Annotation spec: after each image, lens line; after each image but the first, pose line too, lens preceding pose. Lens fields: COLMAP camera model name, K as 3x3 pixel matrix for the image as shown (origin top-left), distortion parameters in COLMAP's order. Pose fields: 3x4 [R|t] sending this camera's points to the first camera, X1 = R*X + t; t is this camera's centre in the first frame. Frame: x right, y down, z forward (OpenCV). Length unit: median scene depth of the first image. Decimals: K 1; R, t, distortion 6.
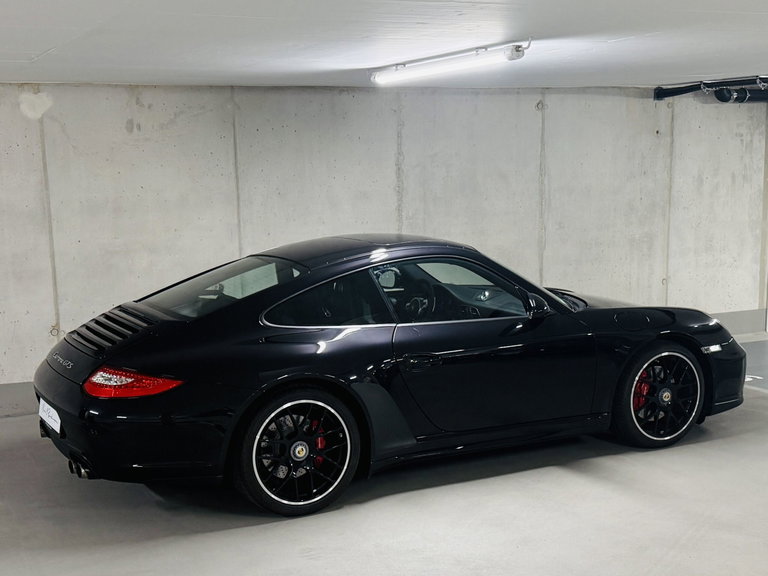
lens RADIAL K [[1025.3, 0, 348.4], [0, 1025.3, 340.0], [0, 0, 1]] dist [0.202879, -0.483809]
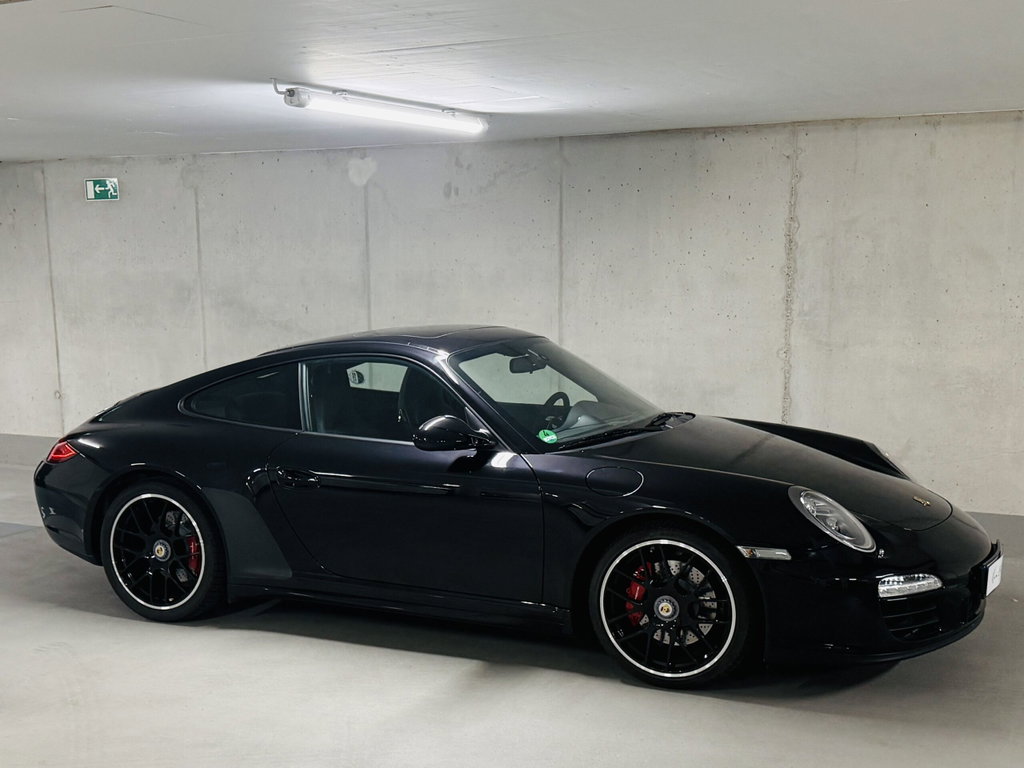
lens RADIAL K [[1305.0, 0, 491.6], [0, 1305.0, 463.9], [0, 0, 1]] dist [0.192404, -0.453268]
pose [[0.618446, 0.145000, -0.772334, 0.672056], [-0.137886, 0.987604, 0.075002, -0.062509], [0.773636, 0.060109, 0.630773, 0.323141]]
